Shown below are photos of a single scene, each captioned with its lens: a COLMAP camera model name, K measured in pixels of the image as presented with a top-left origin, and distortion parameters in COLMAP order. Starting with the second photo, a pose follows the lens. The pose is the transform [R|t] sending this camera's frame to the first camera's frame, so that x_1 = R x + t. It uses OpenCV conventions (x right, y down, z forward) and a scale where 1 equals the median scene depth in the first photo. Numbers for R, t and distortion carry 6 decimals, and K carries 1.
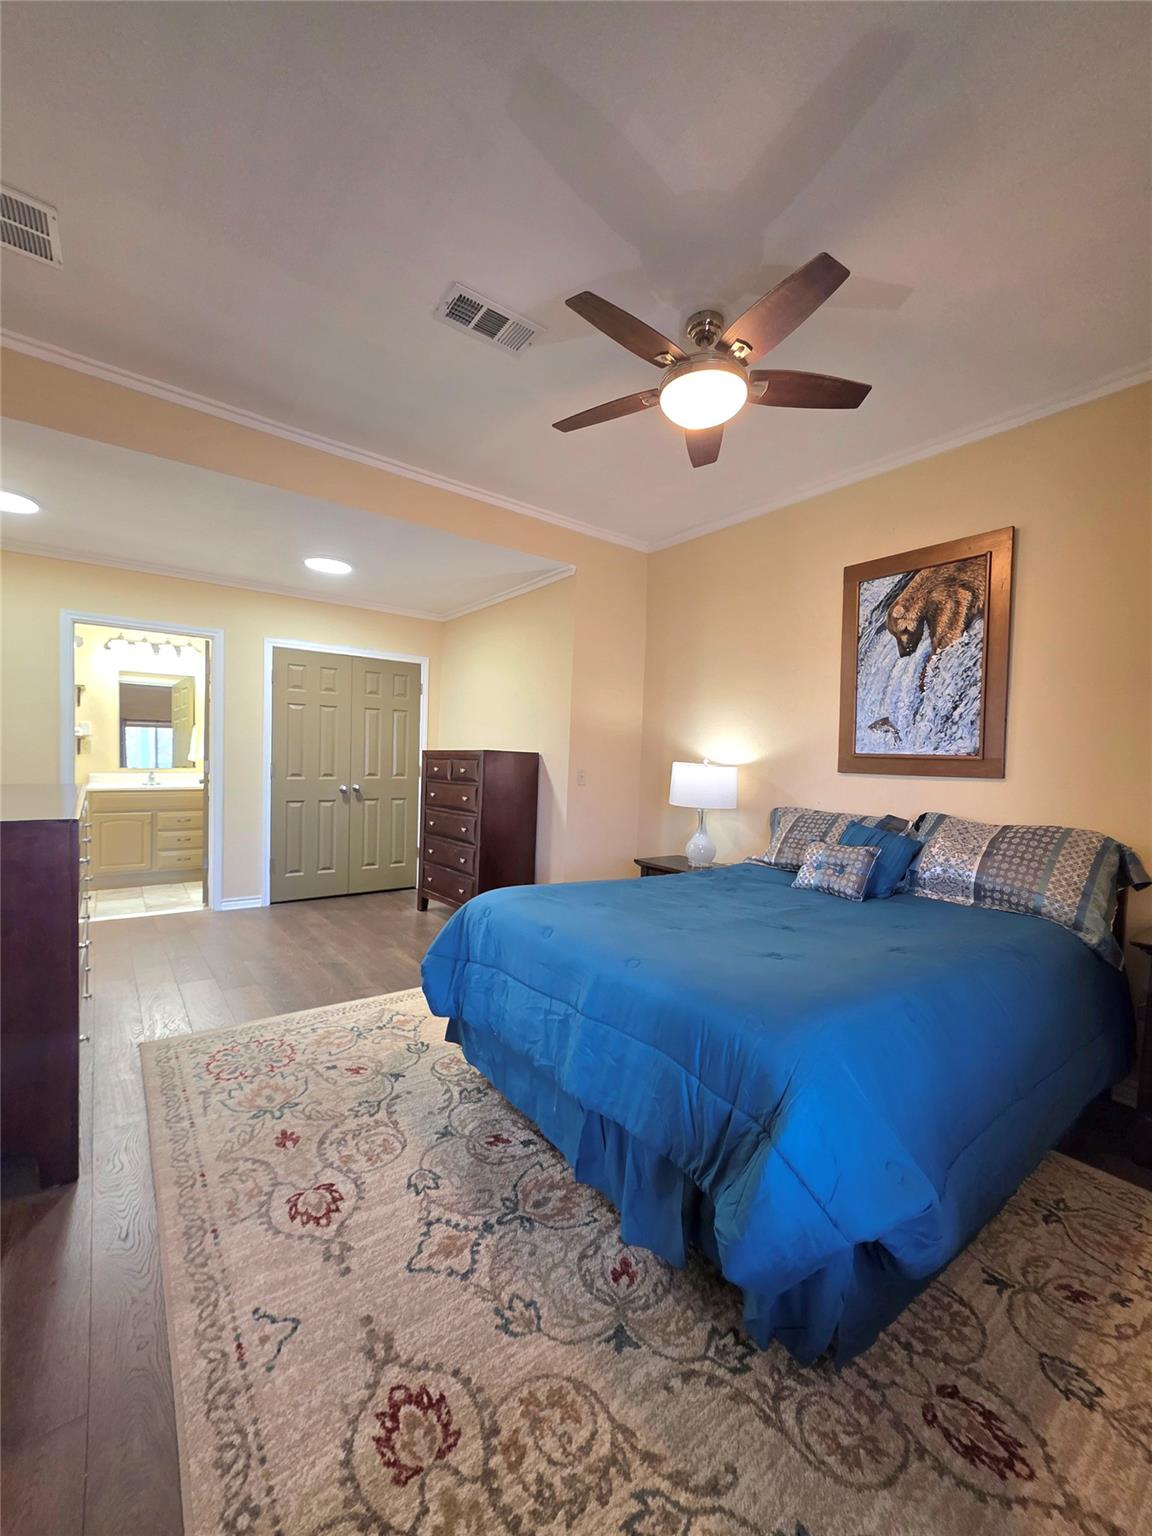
lens RADIAL K [[614.3, 0, 590.0], [0, 614.3, 777.2], [0, 0, 1]] dist [-0.003542, 0.001542]
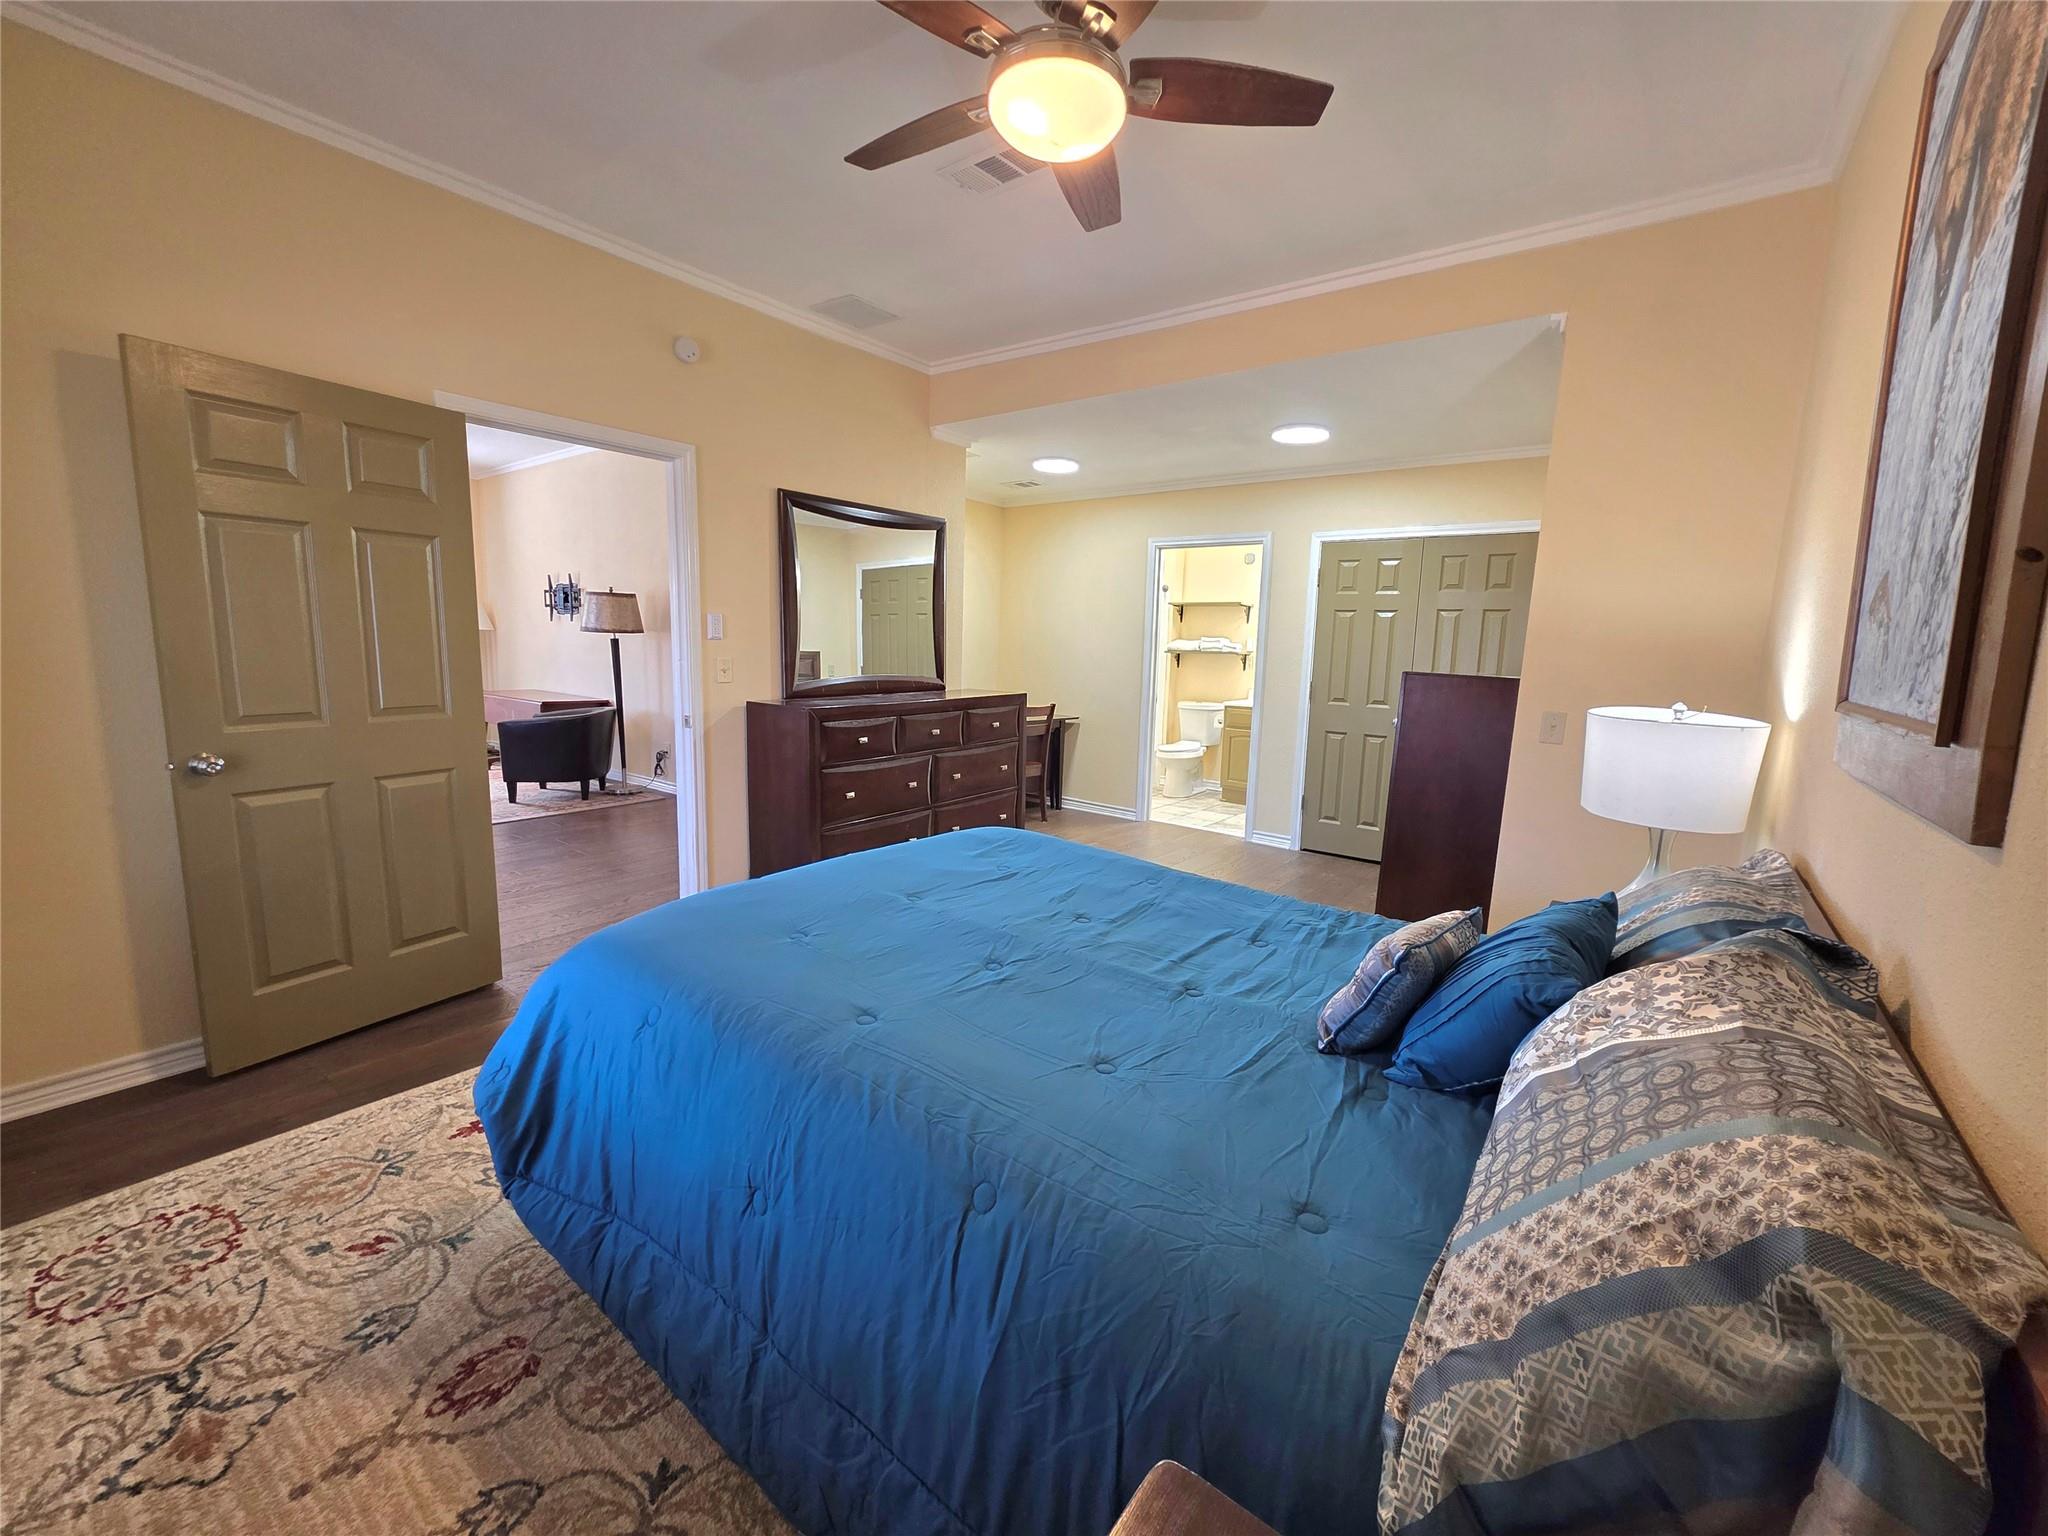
lens RADIAL K [[819.1, 0, 1030.9], [0, 819.1, 747.5], [0, 0, 1]] dist [-0.003542, 0.001542]
pose [[0.259626, 0.102647, -0.960239, 1.922549], [-0.044292, 0.994554, 0.094339, -0.099708], [0.964693, 0.018039, 0.262758, 1.413994]]
